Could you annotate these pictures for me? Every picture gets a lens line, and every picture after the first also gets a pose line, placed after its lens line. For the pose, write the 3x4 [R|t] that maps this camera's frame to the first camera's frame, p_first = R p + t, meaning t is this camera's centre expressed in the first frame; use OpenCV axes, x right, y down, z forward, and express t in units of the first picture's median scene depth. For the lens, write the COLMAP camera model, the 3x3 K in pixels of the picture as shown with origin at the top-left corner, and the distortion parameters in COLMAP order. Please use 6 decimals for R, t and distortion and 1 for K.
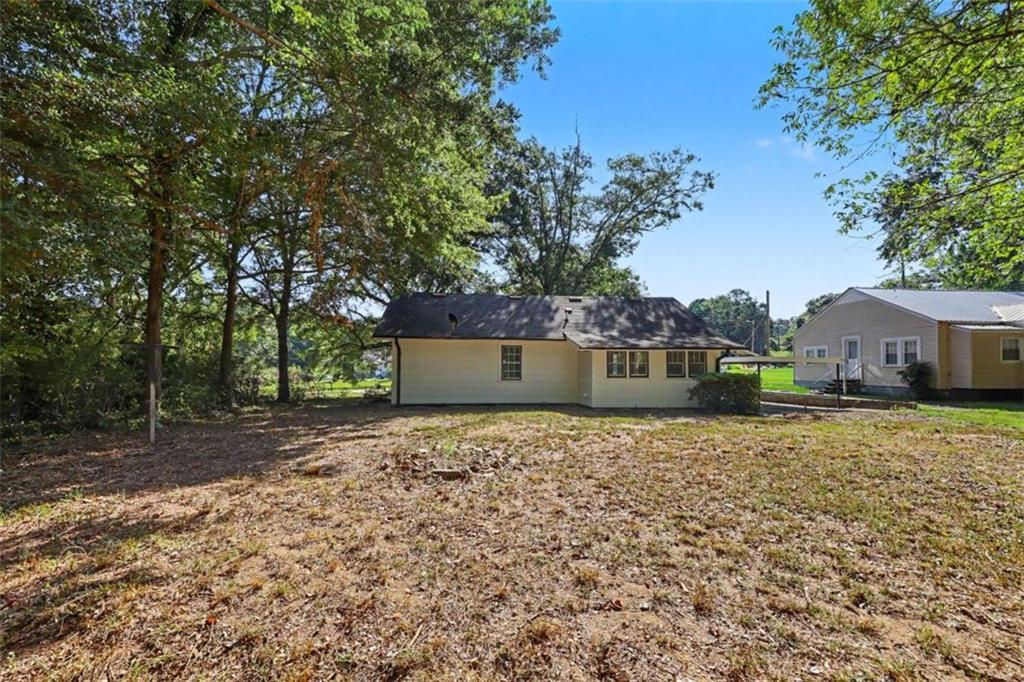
lens RADIAL K [[418.5, 0, 511.8], [0, 418.5, 371.0], [0, 0, 1]] dist [-0.000569, -0.000023]
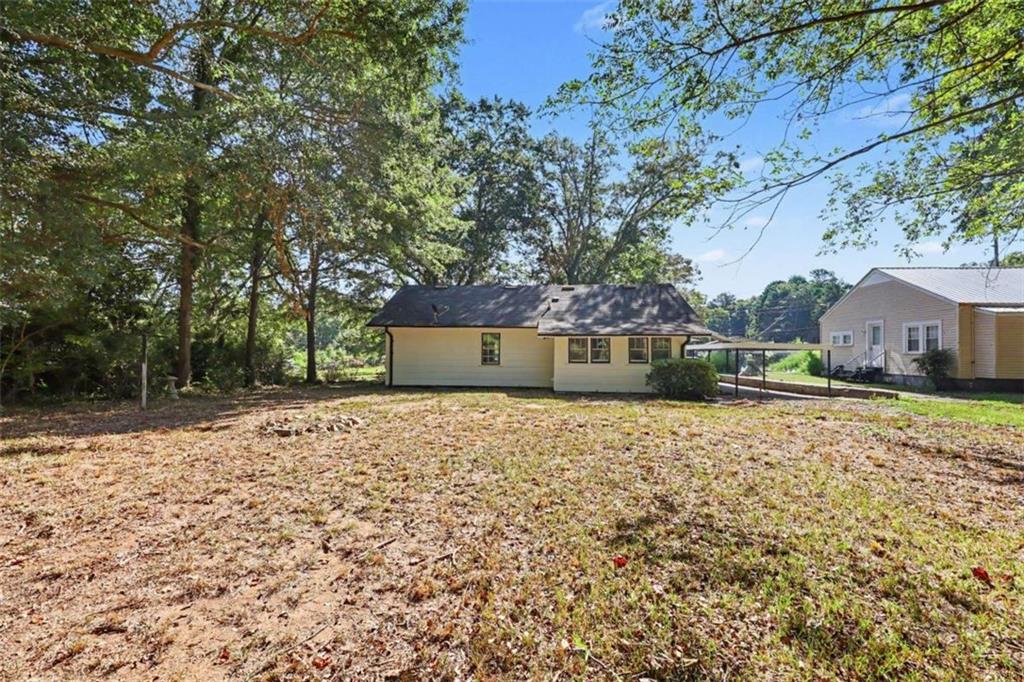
lens RADIAL K [[412.9, 0, 511.7], [0, 412.9, 361.2], [0, 0, 1]] dist [-0.001649, -0.000221]
pose [[0.984904, 0.006295, -0.172986, 0.210006], [-0.004811, 0.999948, 0.008999, 0.001911], [0.173034, -0.008031, 0.984883, -0.040699]]
